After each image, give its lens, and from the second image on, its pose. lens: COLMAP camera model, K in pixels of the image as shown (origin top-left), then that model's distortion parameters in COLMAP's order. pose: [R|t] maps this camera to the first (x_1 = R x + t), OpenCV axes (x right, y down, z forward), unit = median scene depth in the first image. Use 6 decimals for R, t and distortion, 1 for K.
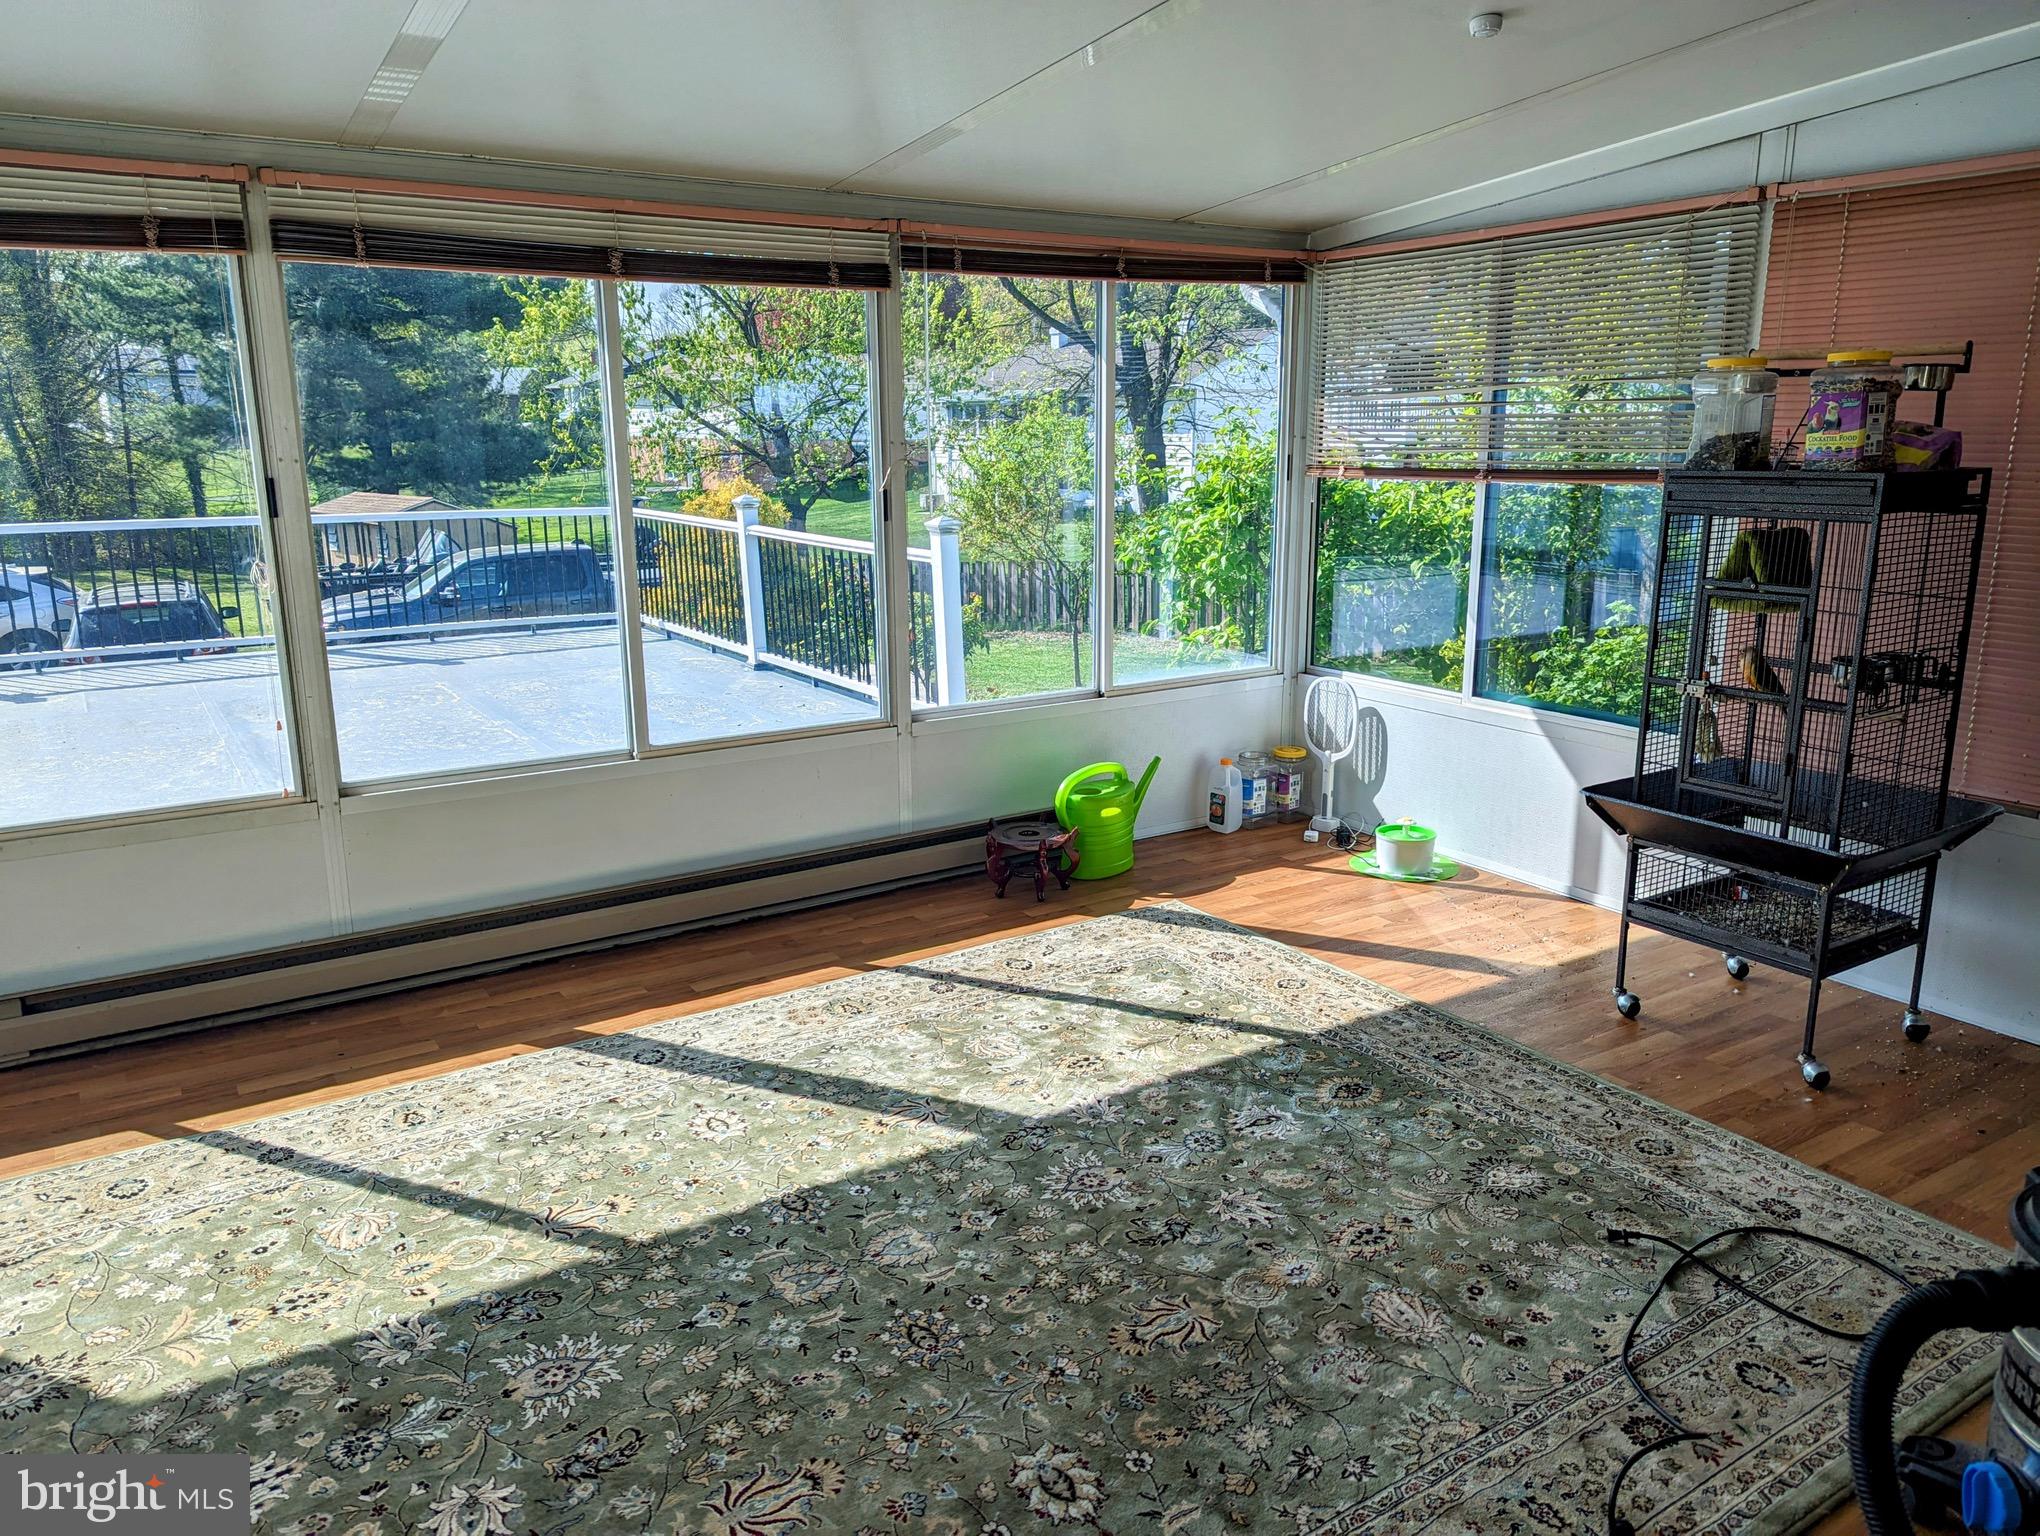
lens RADIAL K [[1450.1, 0, 1069.5], [0, 1450.1, 751.3], [0, 0, 1]] dist [0.070235, -0.076863]
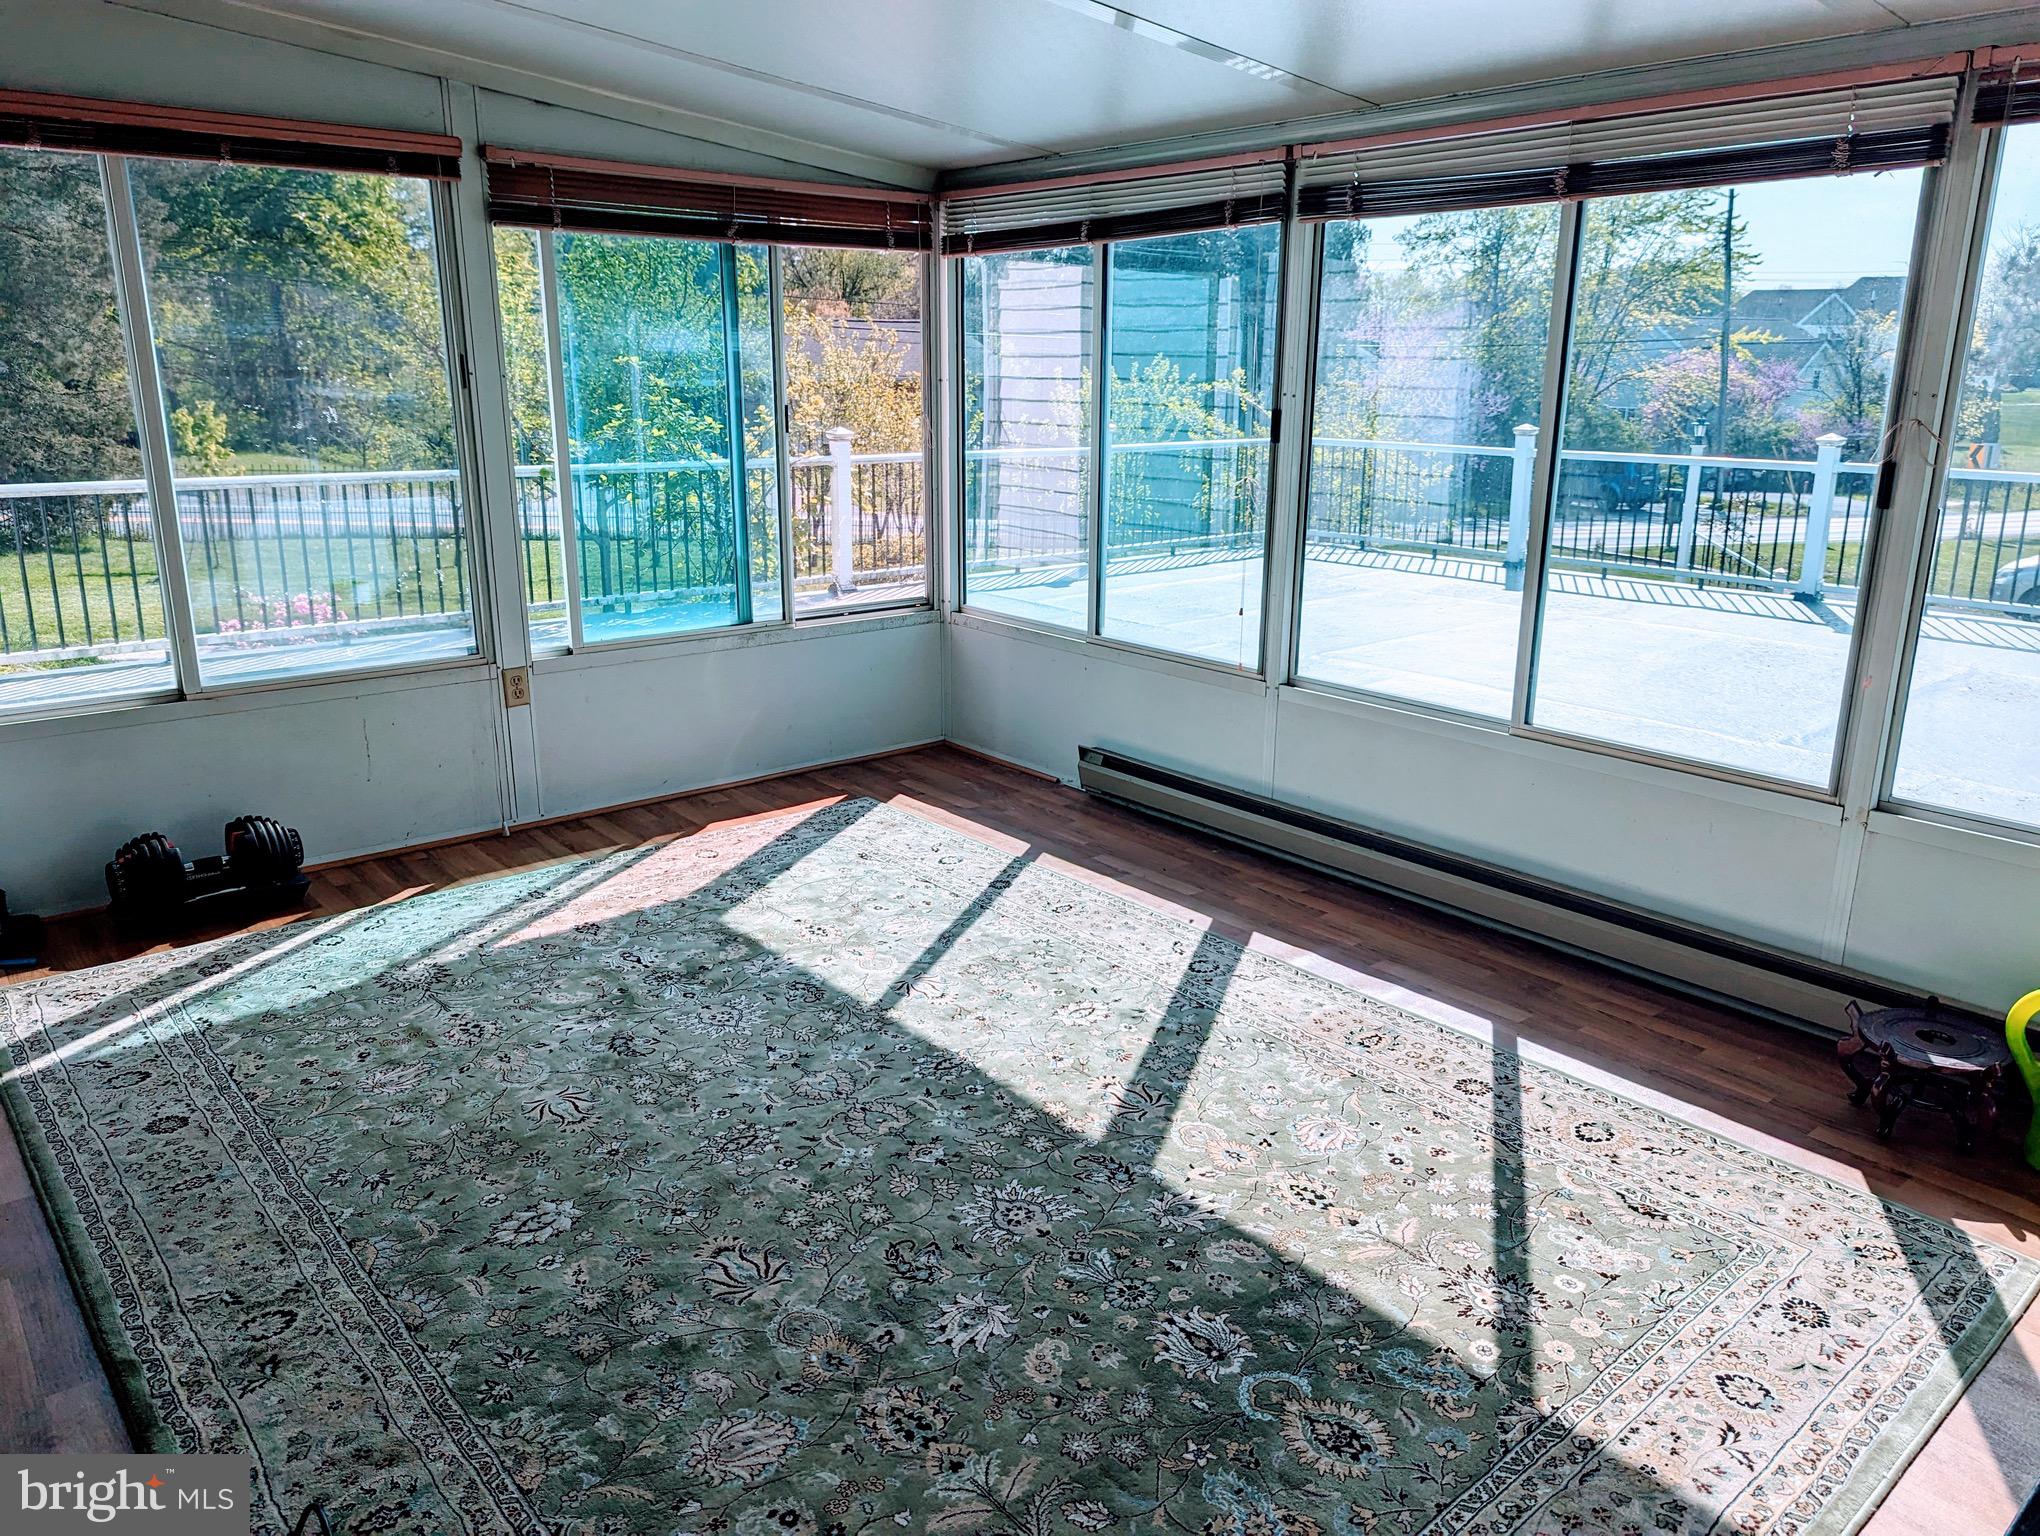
lens RADIAL K [[1450.1, 0, 1069.5], [0, 1450.1, 751.3], [0, 0, 1]] dist [0.070235, -0.076863]
pose [[0.131235, 0.254877, -0.958027, 0.636422], [-0.244454, 0.944863, 0.217888, -0.134943], [0.960739, 0.205599, 0.186304, 0.658708]]
